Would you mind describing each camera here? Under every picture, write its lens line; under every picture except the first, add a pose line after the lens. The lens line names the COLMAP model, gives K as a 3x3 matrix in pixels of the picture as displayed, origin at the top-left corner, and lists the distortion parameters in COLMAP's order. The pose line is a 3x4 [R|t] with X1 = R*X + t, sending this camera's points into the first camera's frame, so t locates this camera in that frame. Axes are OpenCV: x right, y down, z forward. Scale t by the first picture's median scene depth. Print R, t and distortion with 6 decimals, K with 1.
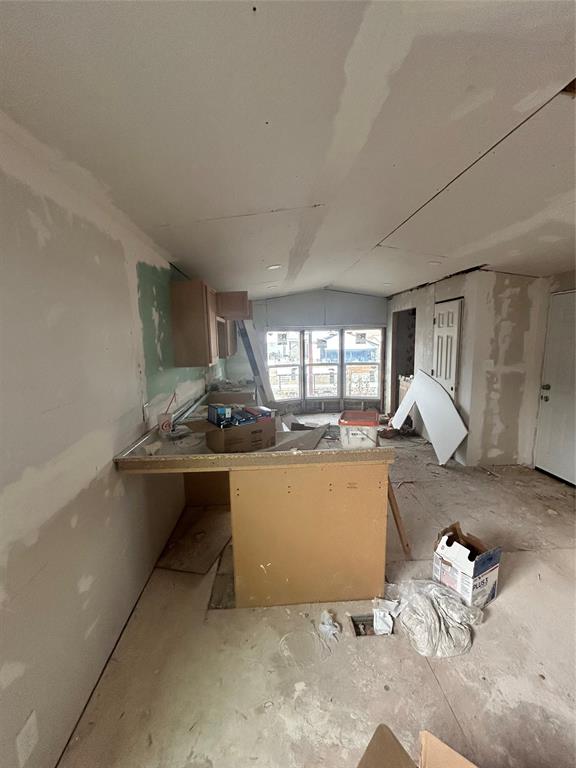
lens RADIAL K [[309.4, 0, 288.0], [0, 309.4, 384.0], [0, 0, 1]] dist [0.000641, -0.000343]
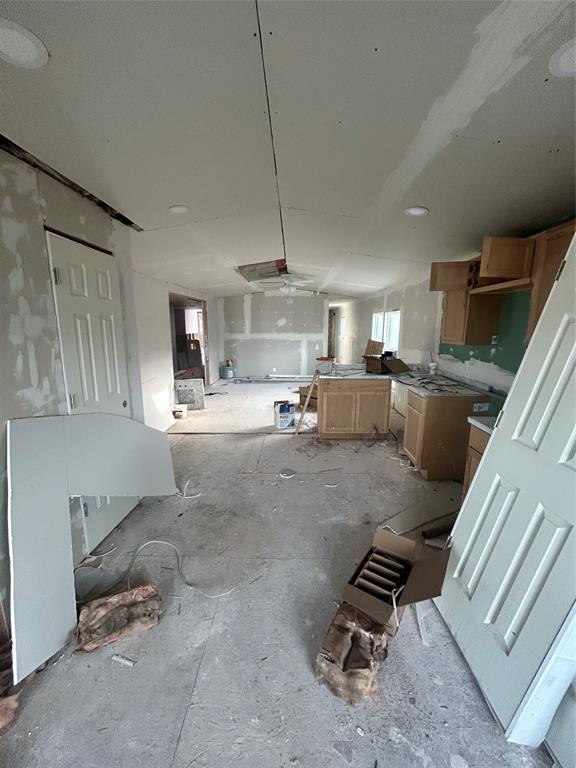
lens RADIAL K [[309.4, 0, 288.0], [0, 309.4, 384.0], [0, 0, 1]] dist [0.000641, -0.000343]
pose [[-0.996380, 0.004317, 0.084902, 0.157484], [0.031388, 0.946827, 0.320209, -0.208912], [-0.079005, 0.321714, -0.943535, 1.545050]]
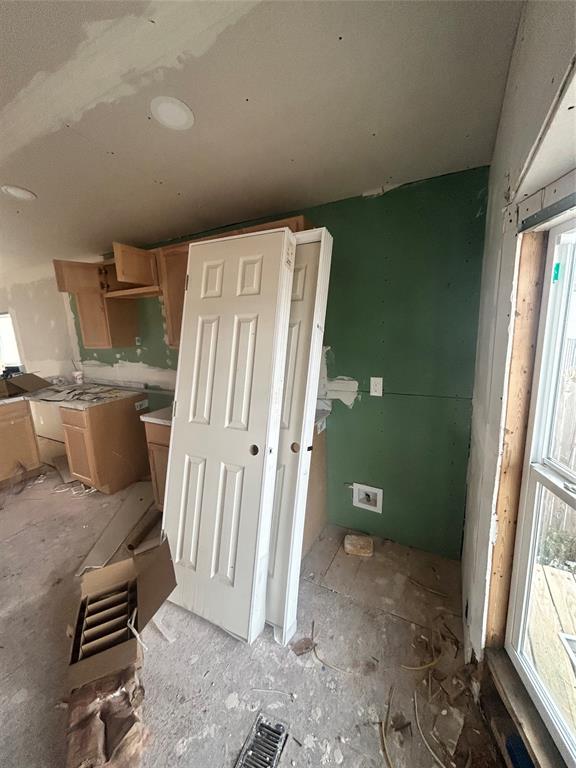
lens RADIAL K [[309.4, 0, 288.0], [0, 309.4, 384.0], [0, 0, 1]] dist [0.000641, -0.000343]
pose [[-0.530441, 0.209820, -0.821345, 0.196761], [-0.068293, 0.955159, 0.288109, -0.207335], [0.844967, 0.208917, -0.492326, 1.520461]]
